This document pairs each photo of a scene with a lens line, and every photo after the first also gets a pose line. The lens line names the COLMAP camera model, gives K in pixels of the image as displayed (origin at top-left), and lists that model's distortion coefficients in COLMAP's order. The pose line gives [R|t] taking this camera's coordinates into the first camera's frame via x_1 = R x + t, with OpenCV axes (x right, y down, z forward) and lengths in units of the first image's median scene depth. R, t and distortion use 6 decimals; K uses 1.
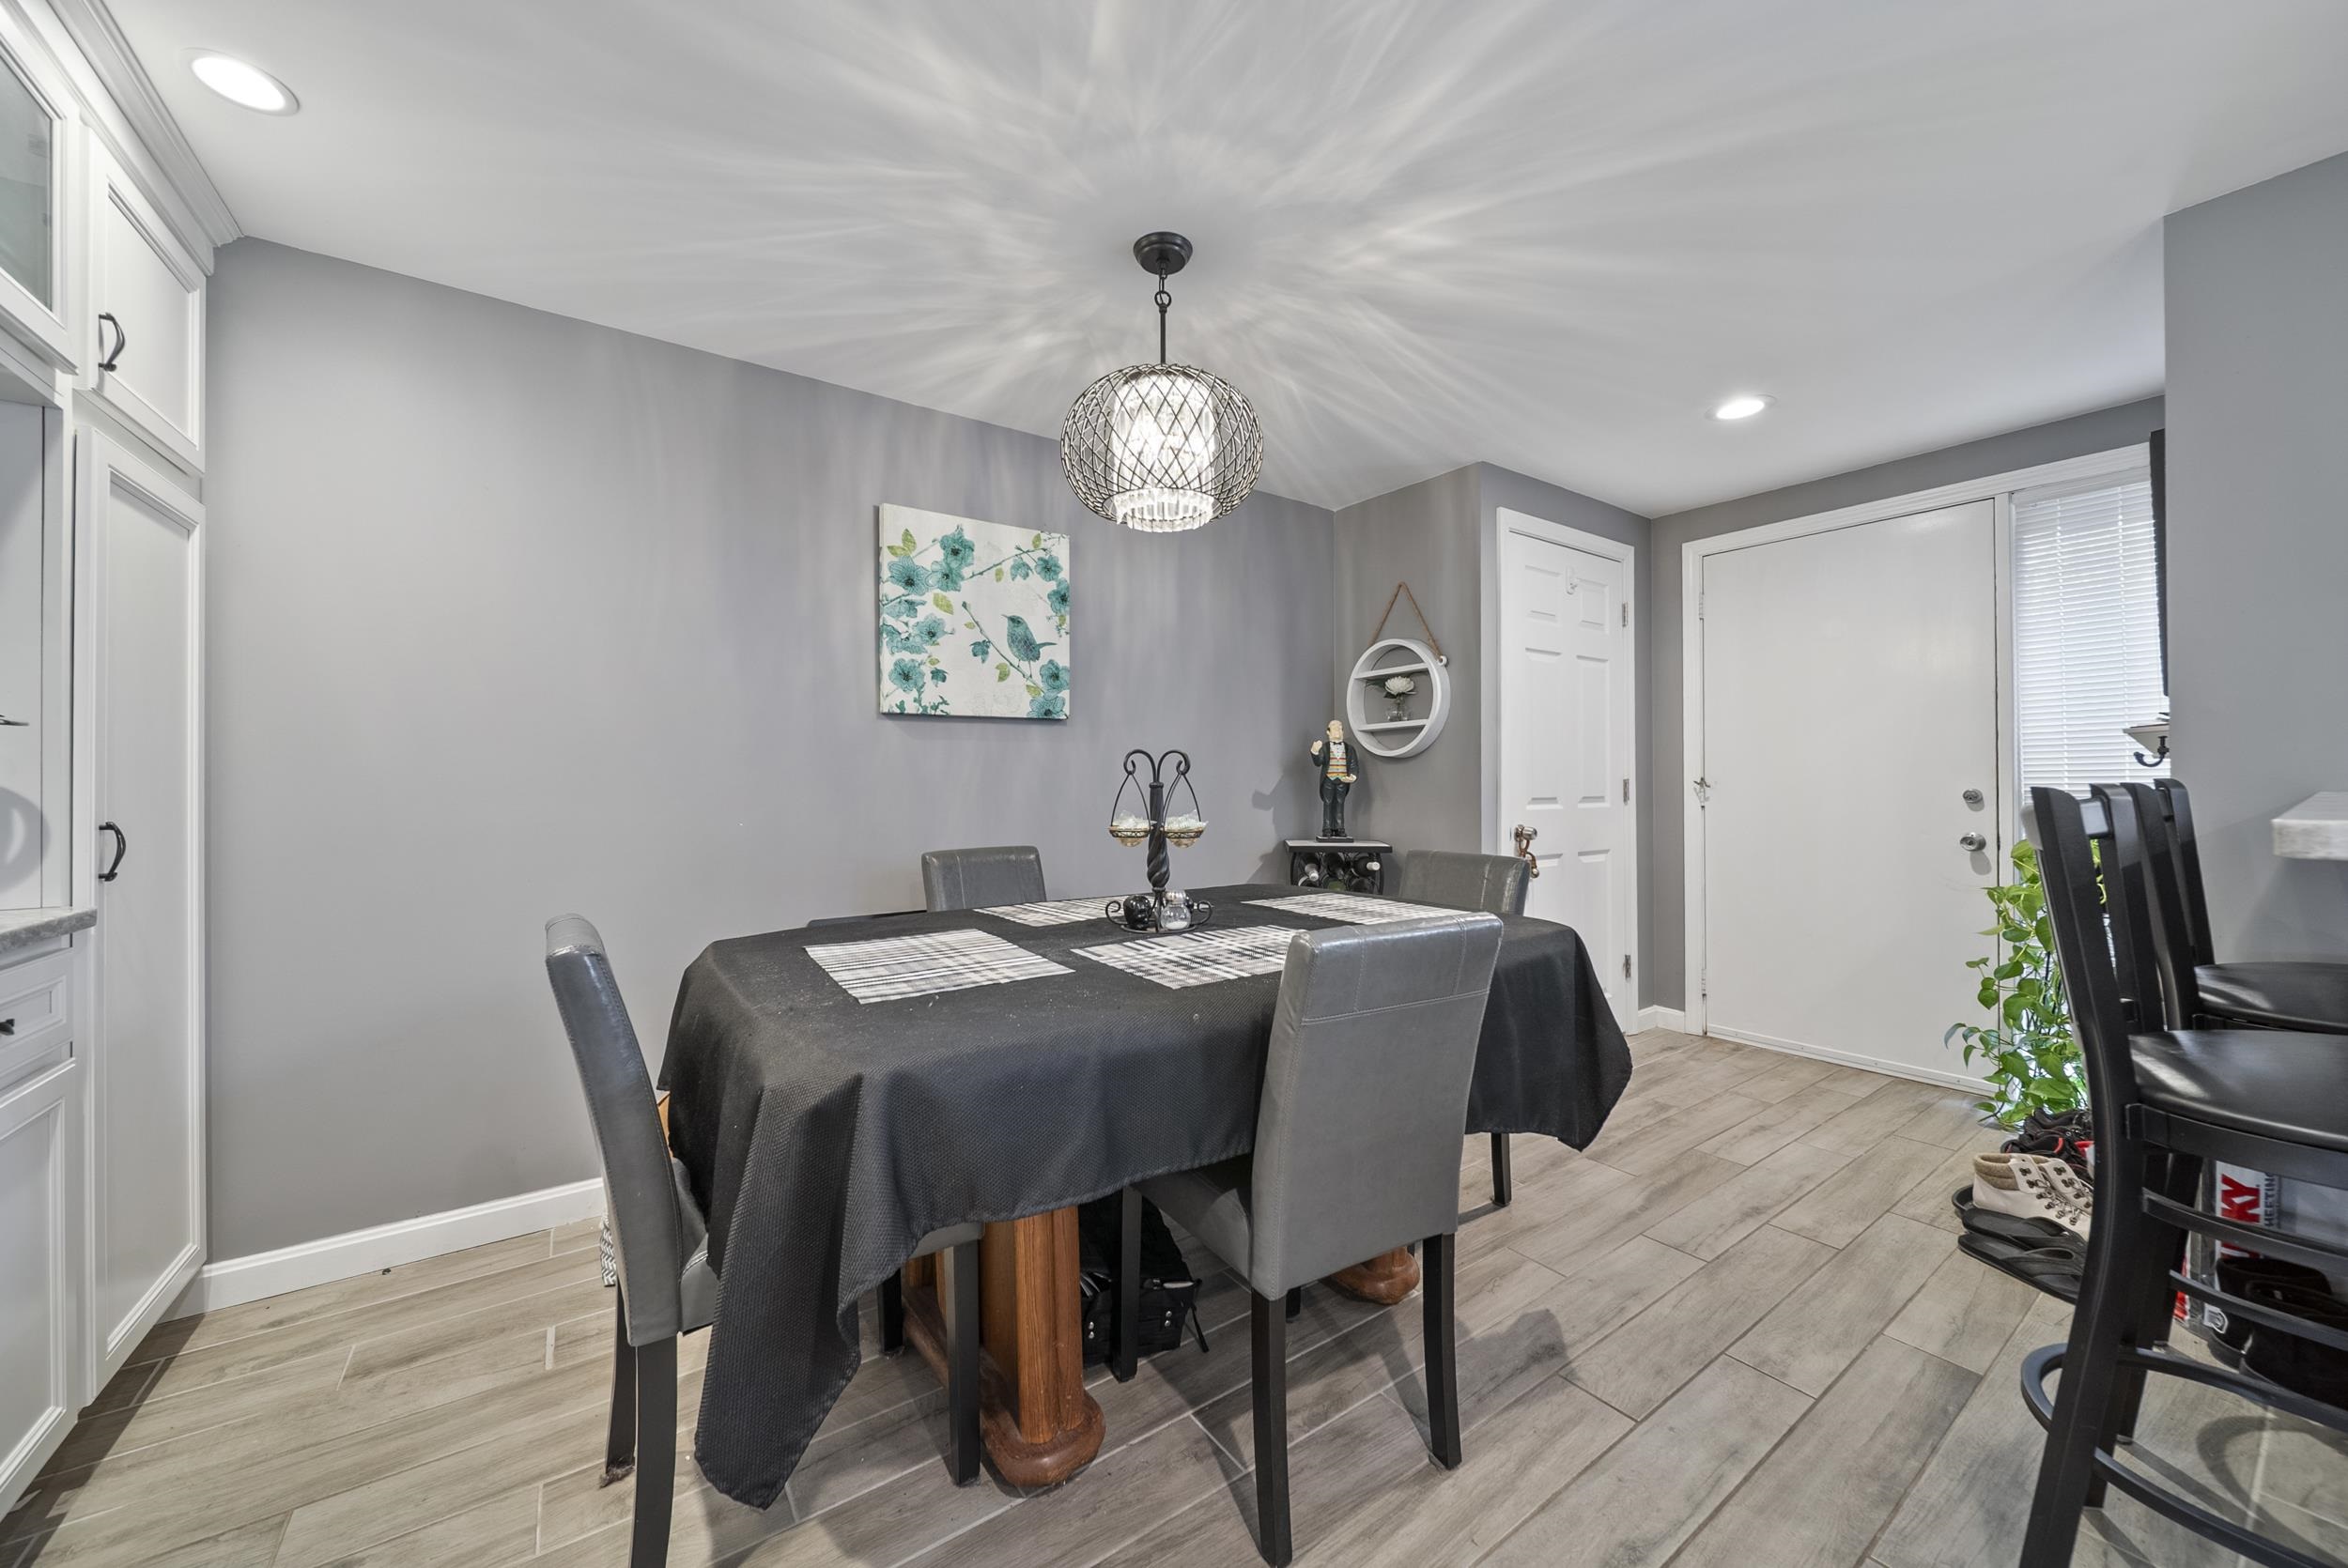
lens RADIAL K [[842.1, 0, 1174.0], [0, 842.1, 784.0], [0, 0, 1]] dist [-0.002674, -0.000579]
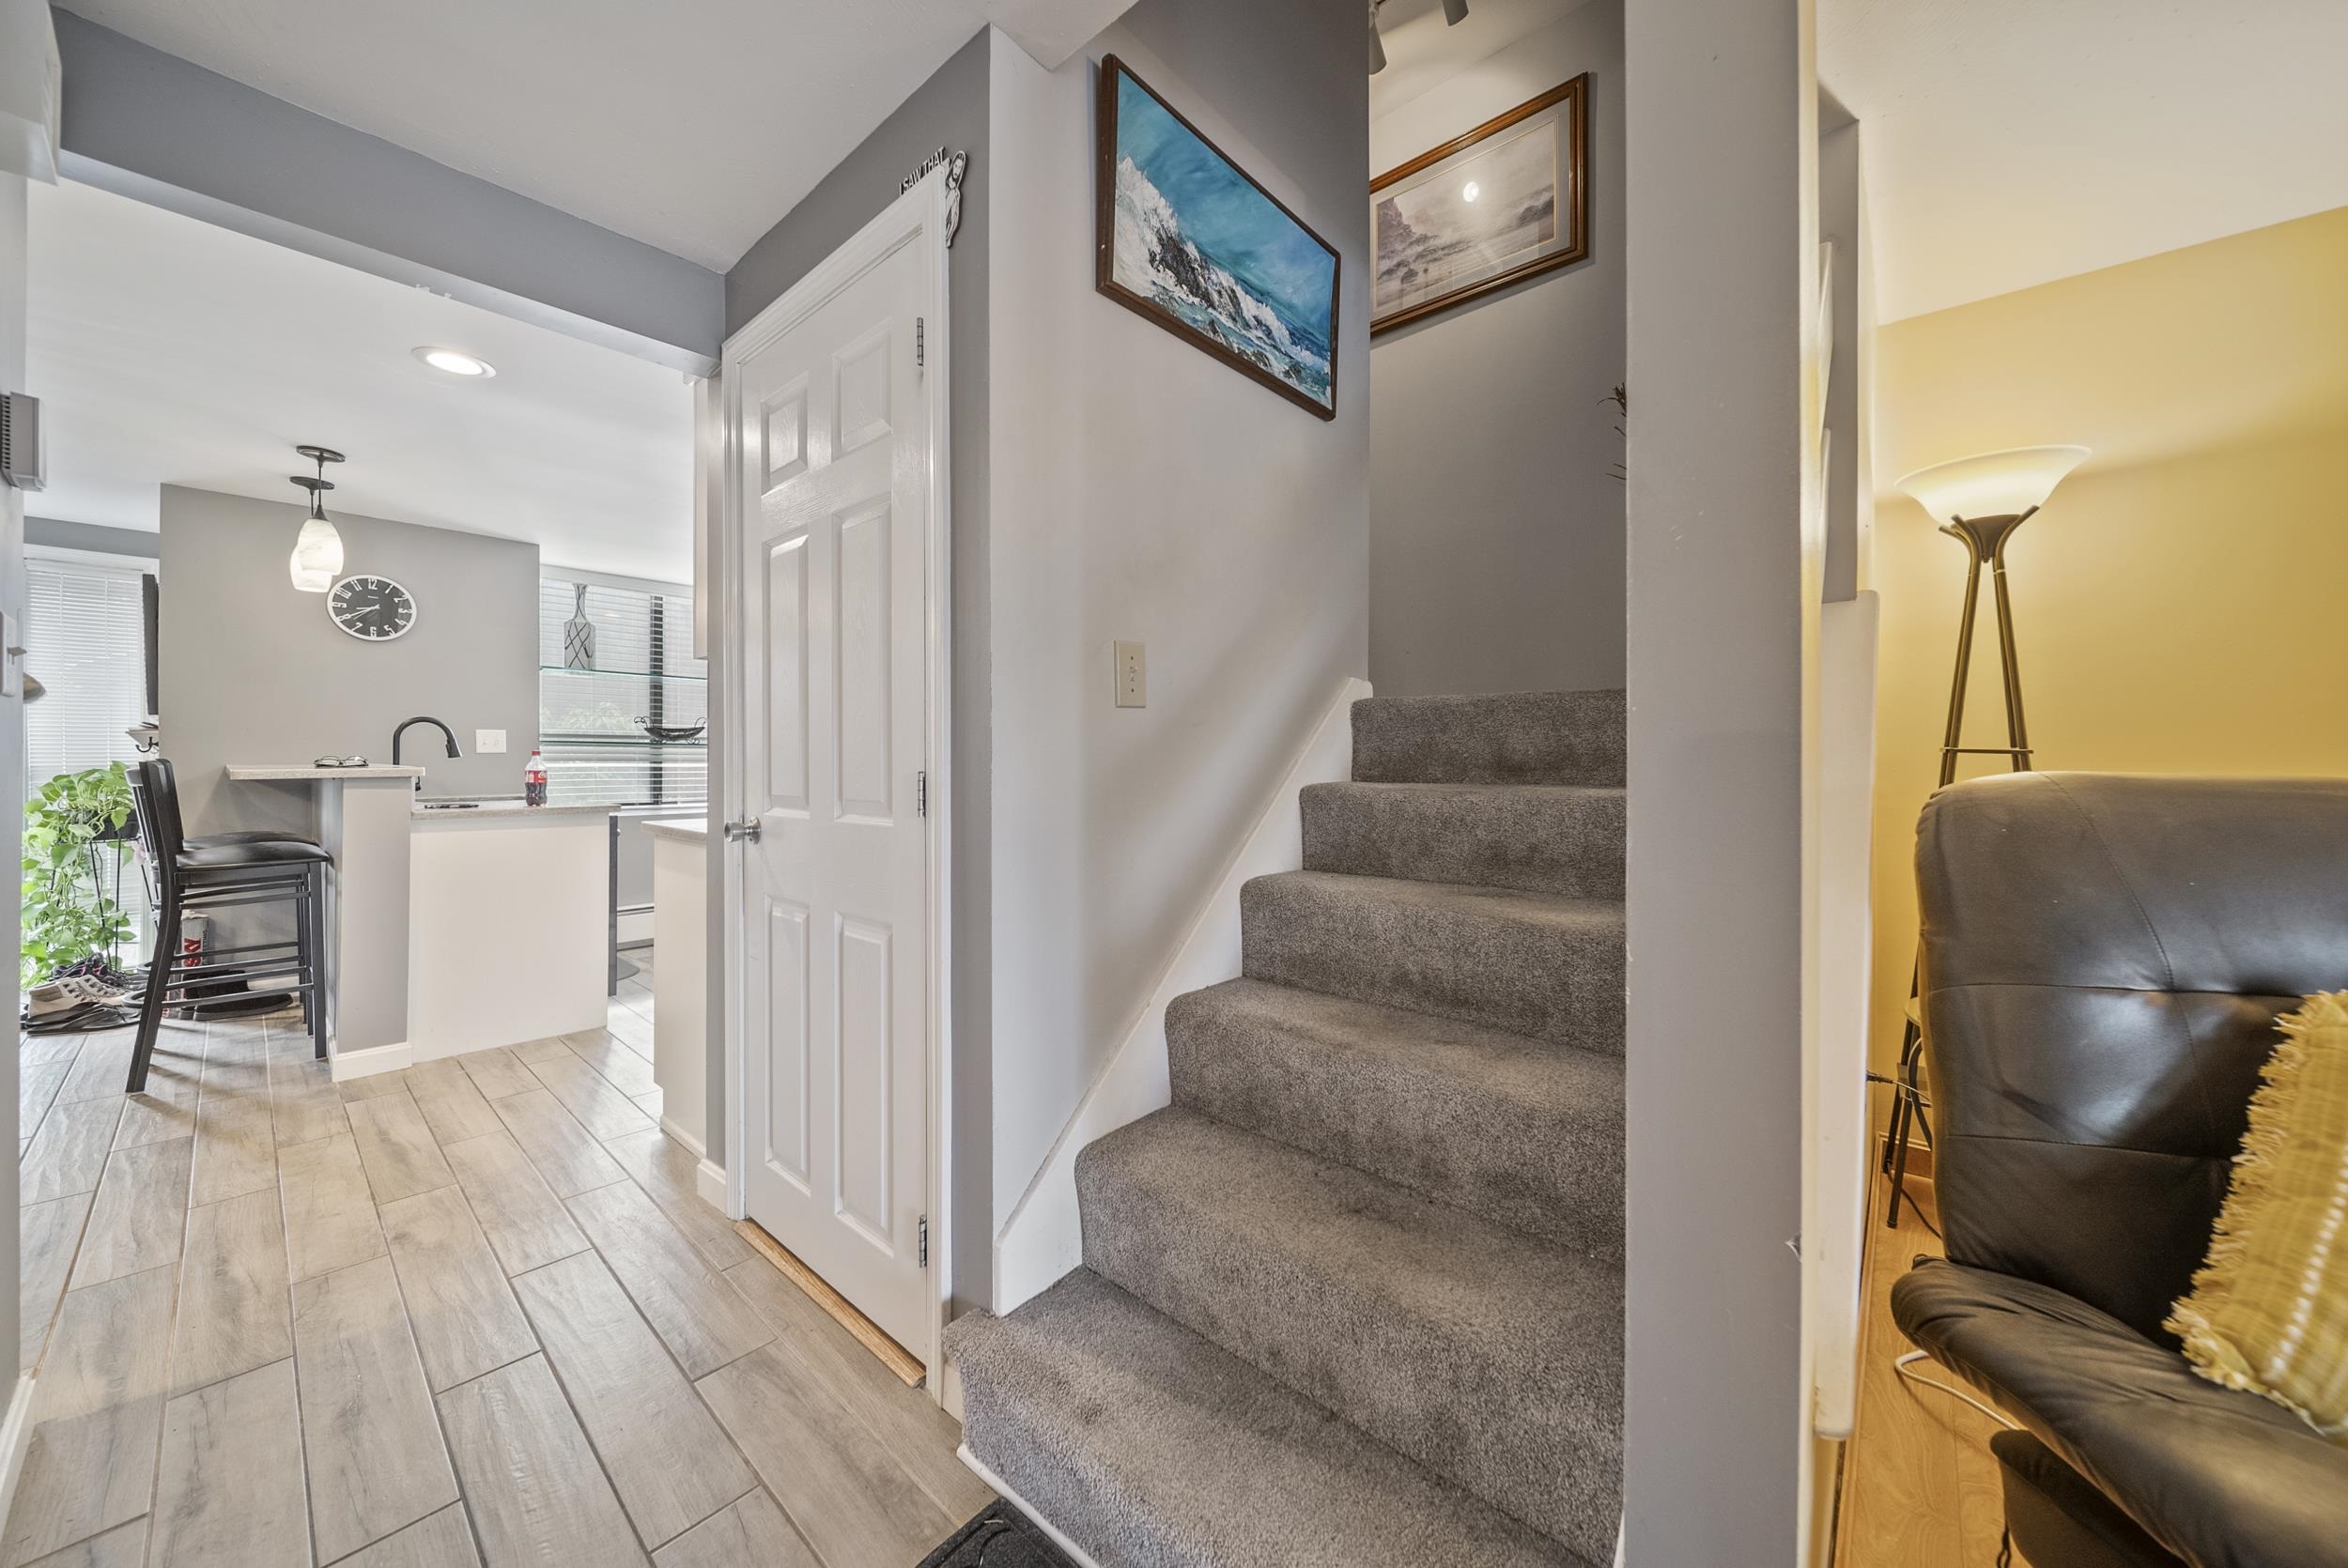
lens RADIAL K [[842.1, 0, 1174.0], [0, 842.1, 784.0], [0, 0, 1]] dist [-0.002674, -0.000579]
pose [[-0.221139, -0.019664, 0.975044, -0.879227], [0.001412, 0.999789, 0.020483, 0.011021], [-0.975241, 0.005906, -0.221065, -0.627153]]
